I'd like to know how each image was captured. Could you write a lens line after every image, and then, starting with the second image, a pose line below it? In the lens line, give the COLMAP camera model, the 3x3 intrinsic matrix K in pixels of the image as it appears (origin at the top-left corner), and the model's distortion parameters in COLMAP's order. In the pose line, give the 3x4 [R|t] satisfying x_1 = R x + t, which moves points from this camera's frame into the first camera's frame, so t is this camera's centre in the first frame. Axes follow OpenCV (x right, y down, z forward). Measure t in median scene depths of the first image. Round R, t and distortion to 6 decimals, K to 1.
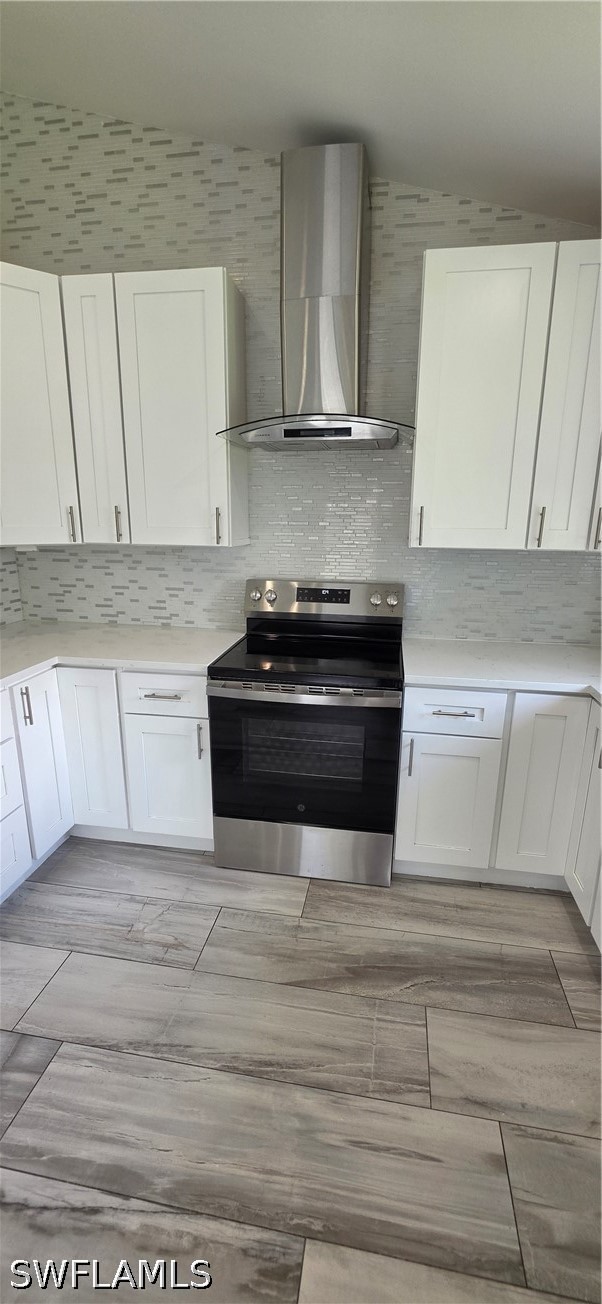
lens RADIAL K [[523.5, 0, 308.3], [0, 523.5, 647.9], [0, 0, 1]] dist [-0.002488, -0.000177]
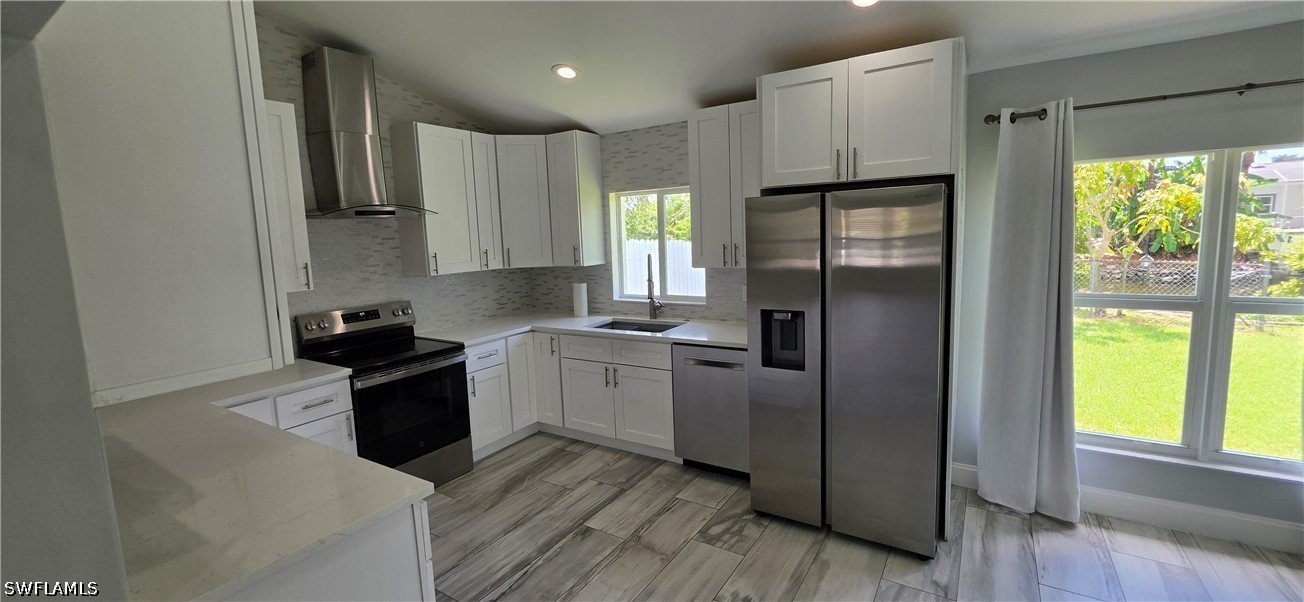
lens RADIAL K [[523.5, 0, 648.6], [0, 523.5, 292.4], [0, 0, 1]] dist [-0.002488, -0.000177]
pose [[0.399562, -0.133140, 0.906986, -1.224779], [0.259508, 0.965353, 0.027385, 0.001405], [-0.879208, 0.224428, 0.420269, -0.394819]]
